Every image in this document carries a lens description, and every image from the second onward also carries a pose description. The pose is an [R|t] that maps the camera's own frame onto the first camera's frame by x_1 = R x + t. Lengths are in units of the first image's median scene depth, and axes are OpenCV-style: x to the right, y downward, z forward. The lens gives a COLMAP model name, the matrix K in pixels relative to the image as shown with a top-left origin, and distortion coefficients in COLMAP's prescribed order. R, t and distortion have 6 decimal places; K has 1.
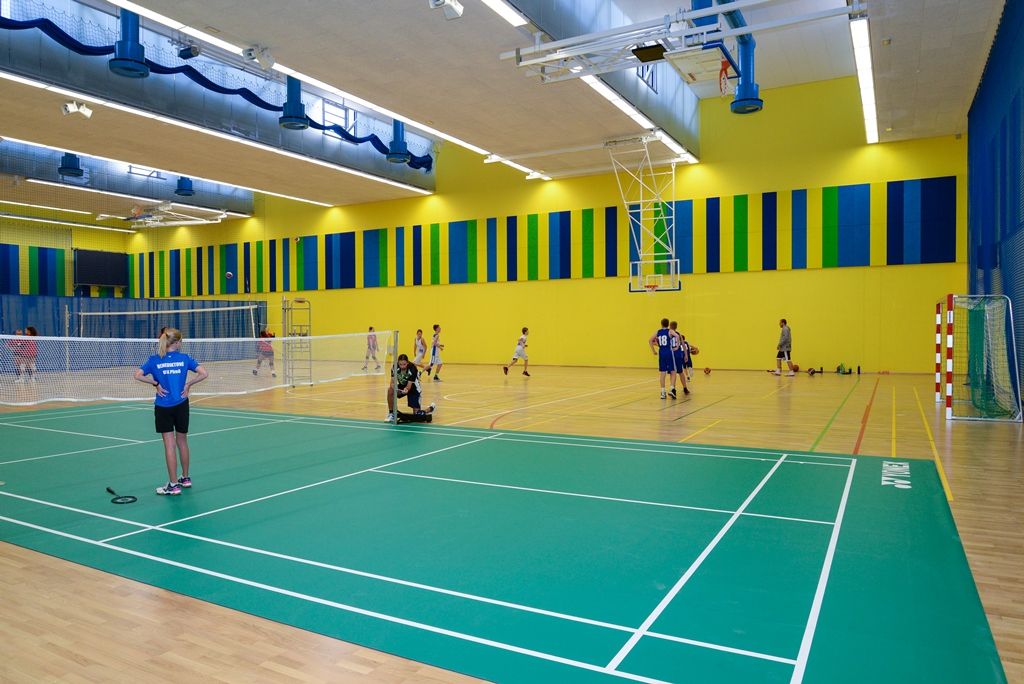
lens RADIAL K [[702.9, 0, 513.3], [0, 702.9, 341.6], [0, 0, 1]] dist [-0.038447, 0.000563]
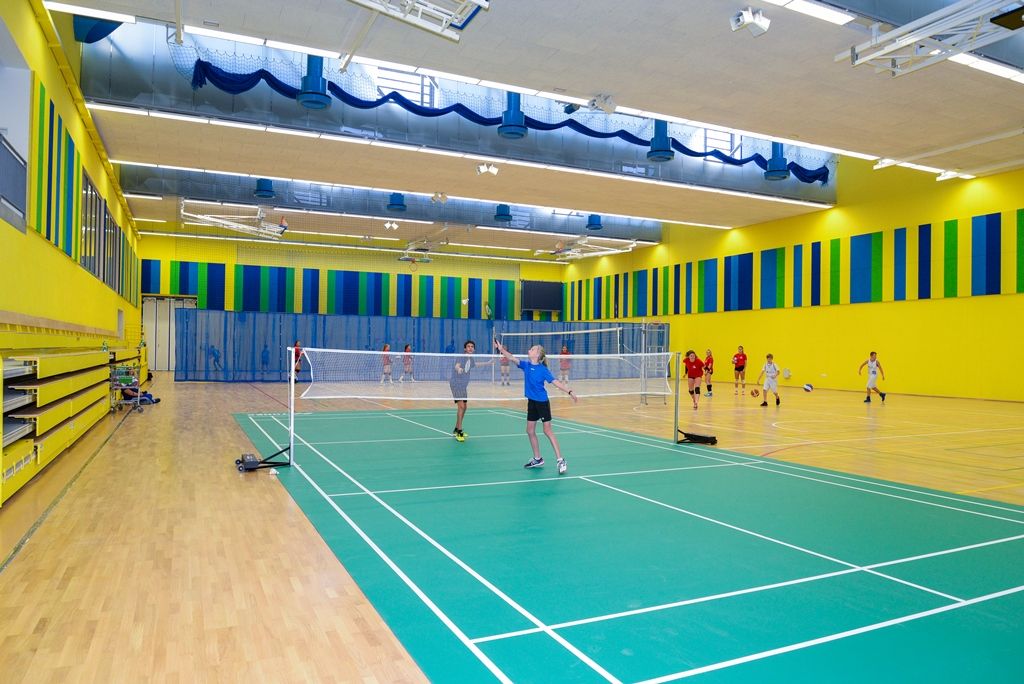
lens RADIAL K [[702.9, 0, 507.3], [0, 702.9, 341.3], [0, 0, 1]] dist [-0.038447, 0.000563]
pose [[0.807089, 0.009139, -0.590359, 0.099080], [-0.027455, 0.999379, -0.022064, -0.000796], [0.589791, 0.034016, 0.806839, 0.008870]]
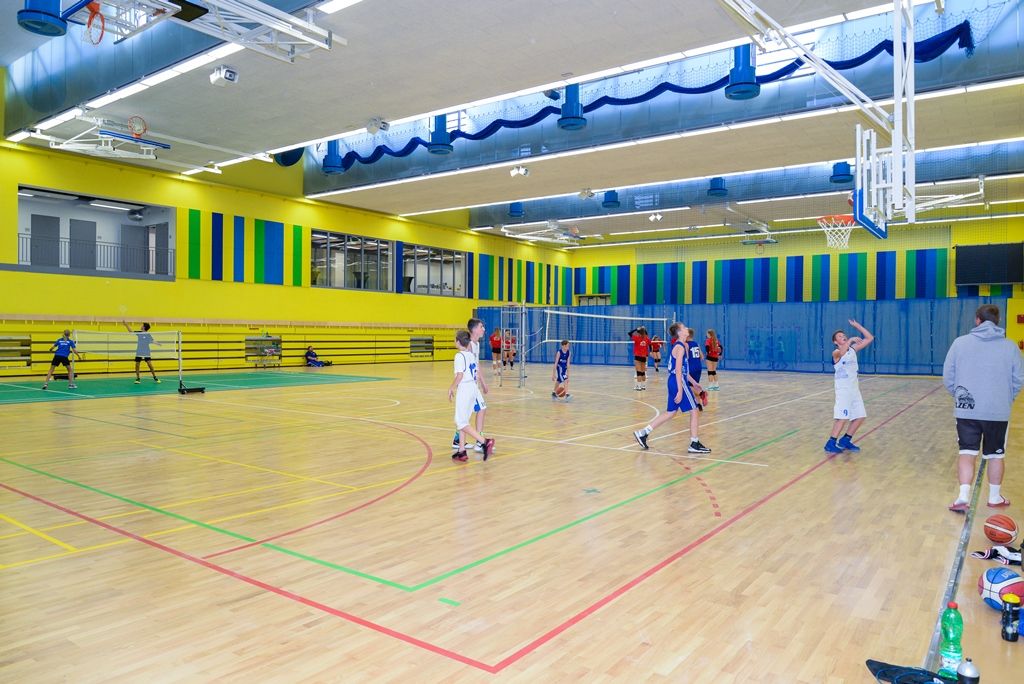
lens RADIAL K [[702.9, 0, 506.7], [0, 702.9, 343.1], [0, 0, 1]] dist [-0.038447, 0.000563]
pose [[-0.114705, 0.016535, -0.993262, 0.523530], [-0.022831, 0.999553, 0.019277, -0.015378], [0.993137, 0.024889, -0.114276, 0.784696]]
